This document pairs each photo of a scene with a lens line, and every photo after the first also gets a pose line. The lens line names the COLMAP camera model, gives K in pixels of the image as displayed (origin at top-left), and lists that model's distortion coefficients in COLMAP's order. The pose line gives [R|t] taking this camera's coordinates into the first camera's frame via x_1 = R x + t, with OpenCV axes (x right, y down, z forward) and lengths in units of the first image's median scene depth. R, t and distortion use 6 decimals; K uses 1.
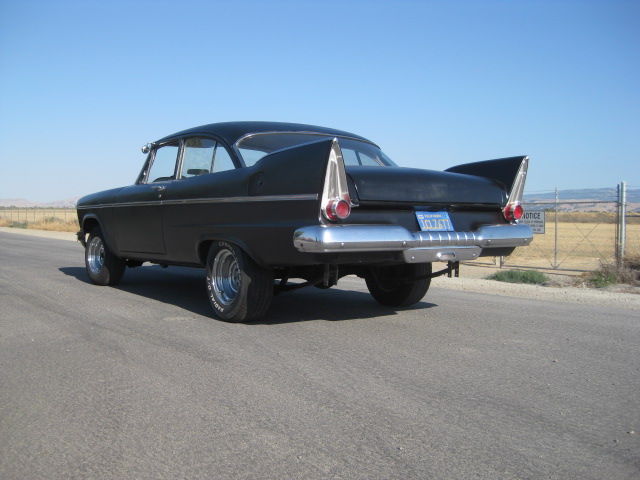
lens RADIAL K [[702.5, 0, 309.7], [0, 702.5, 238.3], [0, 0, 1]] dist [-0.149955, 0.012245]
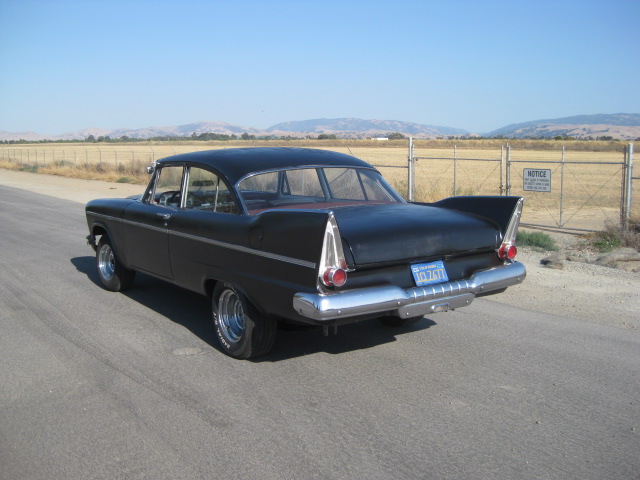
lens RADIAL K [[701.4, 0, 320.0], [0, 701.4, 240.0], [0, 0, 1]] dist [-0.145897, 0.011058]
pose [[0.999911, -0.013054, -0.002827, 0.018000], [0.013279, 0.994352, 0.105296, -0.168853], [0.001437, -0.105324, 0.994437, -0.026802]]
